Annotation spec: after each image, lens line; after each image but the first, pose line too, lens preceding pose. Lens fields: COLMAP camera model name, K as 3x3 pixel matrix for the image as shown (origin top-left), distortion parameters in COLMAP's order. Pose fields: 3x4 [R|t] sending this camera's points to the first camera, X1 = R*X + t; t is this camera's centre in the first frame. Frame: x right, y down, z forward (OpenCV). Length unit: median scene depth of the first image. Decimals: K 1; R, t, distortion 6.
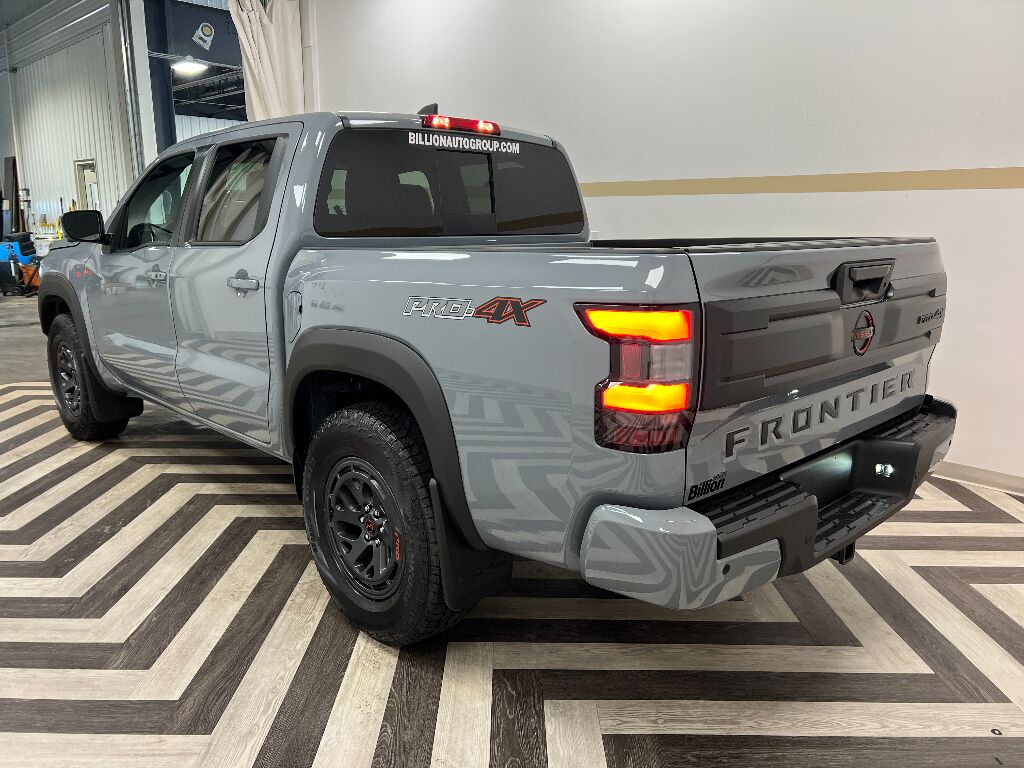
lens RADIAL K [[796.0, 0, 512.0], [0, 796.0, 384.0], [0, 0, 1]] dist [-0.002319, -0.006783]
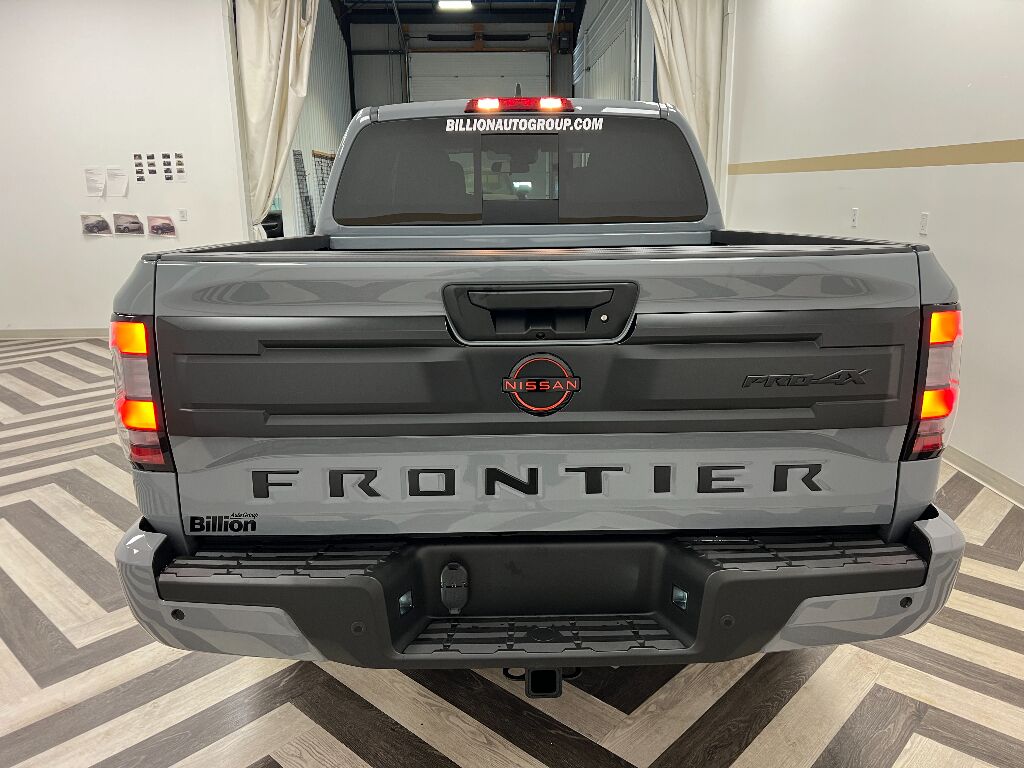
lens RADIAL K [[758.9, 0, 507.9], [0, 758.9, 388.6], [0, 0, 1]] dist [0.092413, -0.145152]
pose [[0.721303, 0.159463, -0.674013, 0.602133], [-0.126572, 0.987097, 0.098081, -0.084458], [0.680956, 0.014565, 0.732179, 0.342449]]
